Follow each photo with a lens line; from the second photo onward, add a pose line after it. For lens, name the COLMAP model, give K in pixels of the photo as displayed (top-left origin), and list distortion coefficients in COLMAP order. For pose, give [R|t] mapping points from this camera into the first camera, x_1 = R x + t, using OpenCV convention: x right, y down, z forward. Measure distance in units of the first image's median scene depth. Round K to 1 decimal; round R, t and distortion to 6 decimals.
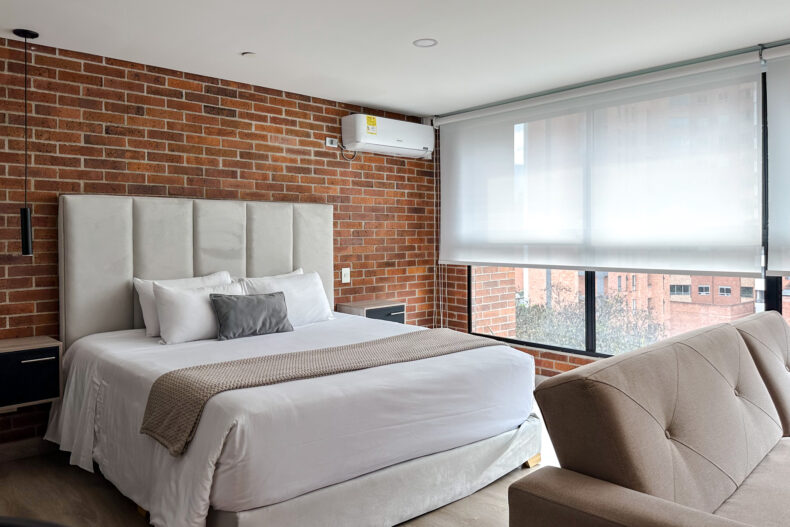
lens RADIAL K [[578.1, 0, 394.8], [0, 578.1, 238.4], [0, 0, 1]] dist [0.050487, -0.004329]
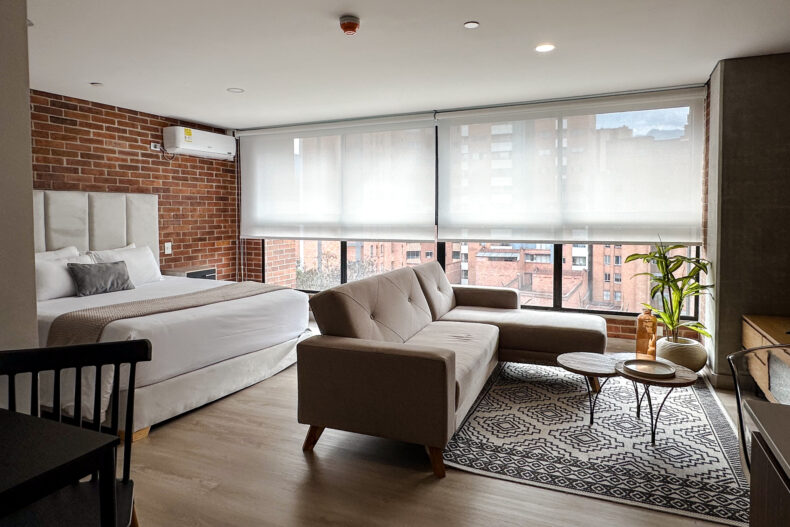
lens RADIAL K [[507.4, 0, 395.4], [0, 507.4, 232.1], [0, 0, 1]] dist [0.035203, 0.000111]
pose [[0.919136, -0.010418, 0.393802, -0.068683], [-0.002556, 0.999472, 0.032406, -0.012082], [-0.393932, -0.030792, 0.918624, -0.282090]]
